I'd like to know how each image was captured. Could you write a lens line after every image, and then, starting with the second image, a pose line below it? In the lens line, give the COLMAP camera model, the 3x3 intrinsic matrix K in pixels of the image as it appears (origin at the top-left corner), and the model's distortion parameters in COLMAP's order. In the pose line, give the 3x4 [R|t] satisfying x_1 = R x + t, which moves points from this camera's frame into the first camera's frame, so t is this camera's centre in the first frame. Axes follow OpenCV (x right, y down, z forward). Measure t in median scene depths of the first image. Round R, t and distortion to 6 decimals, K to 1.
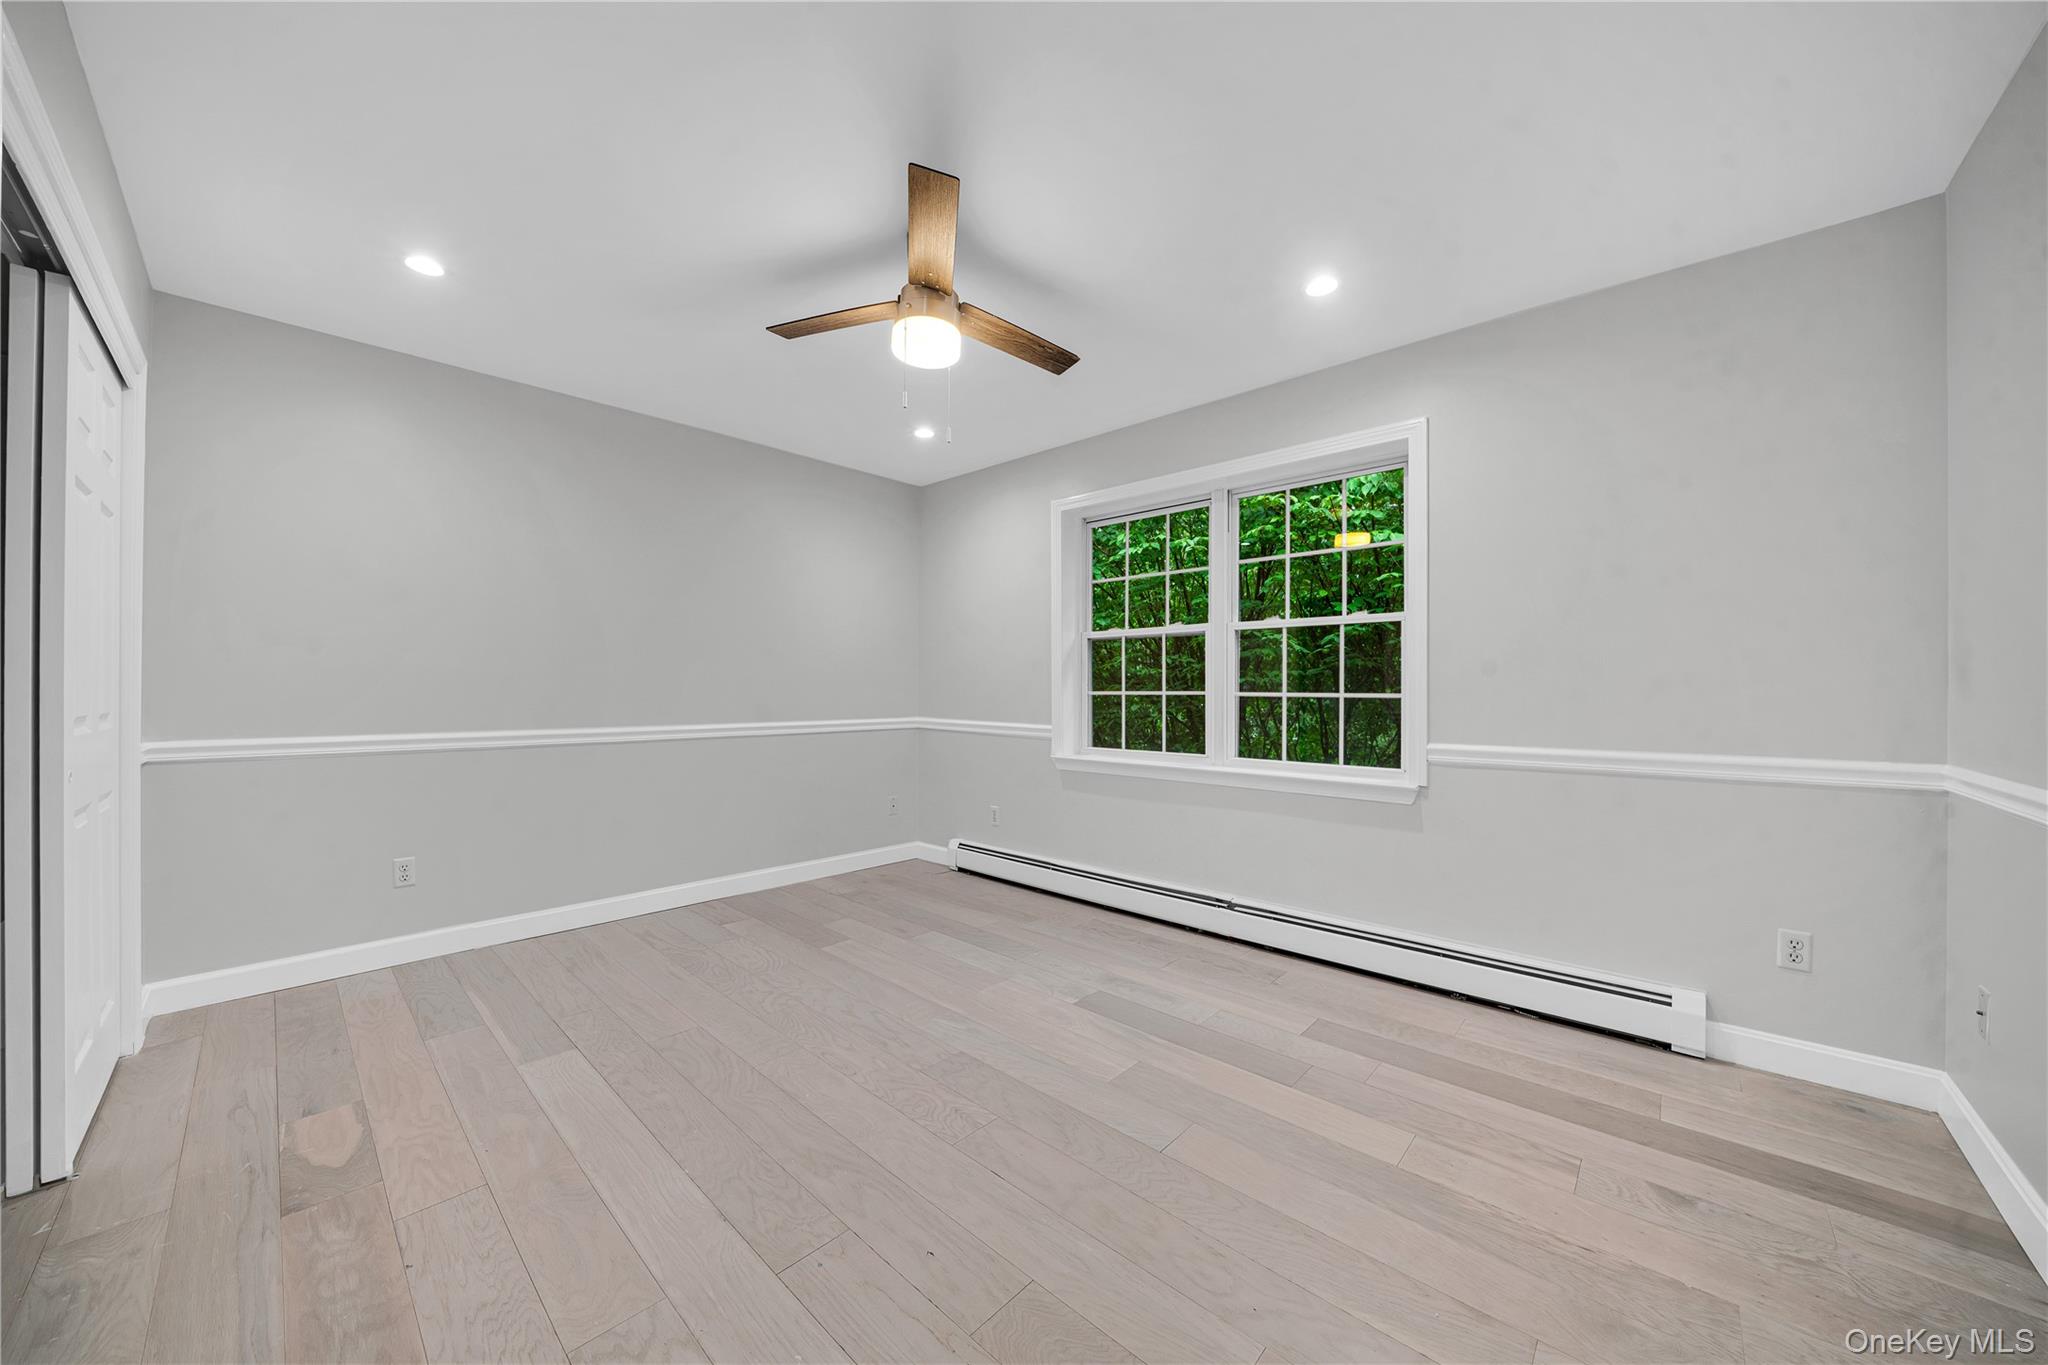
lens RADIAL K [[717.5, 0, 1011.9], [0, 717.5, 689.1], [0, 0, 1]] dist [-0.016839, 0.000177]
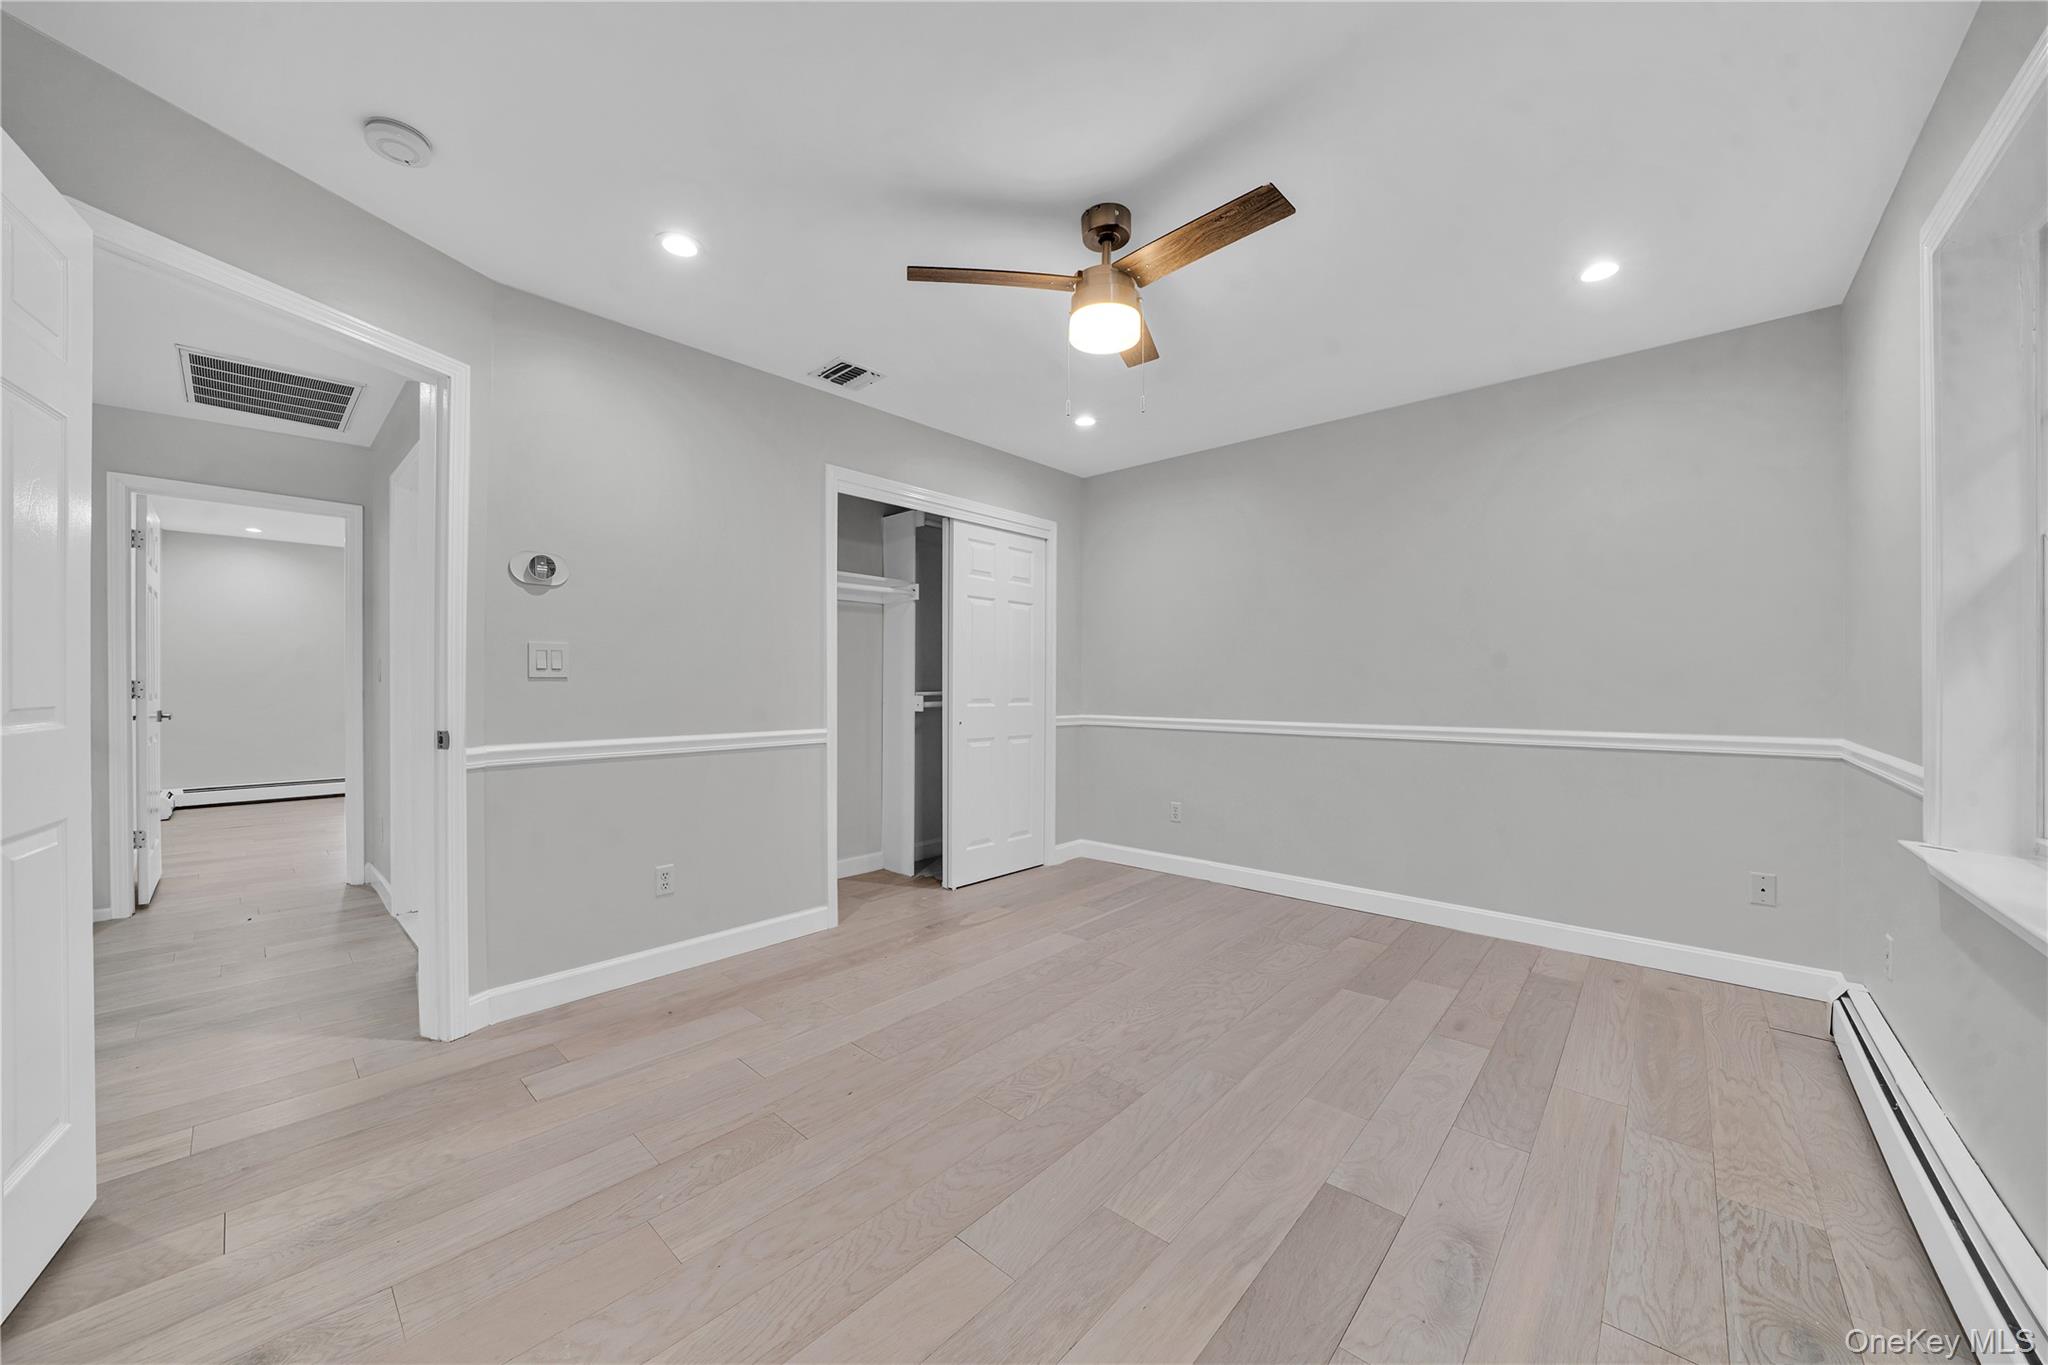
lens RADIAL K [[717.5, 0, 1011.9], [0, 717.5, 689.1], [0, 0, 1]] dist [-0.016839, 0.000177]
pose [[0.018954, -0.000895, -0.999820, 0.765788], [0.003311, 0.999994, -0.000832, 0.000403], [0.999815, -0.003295, 0.018957, 0.764725]]
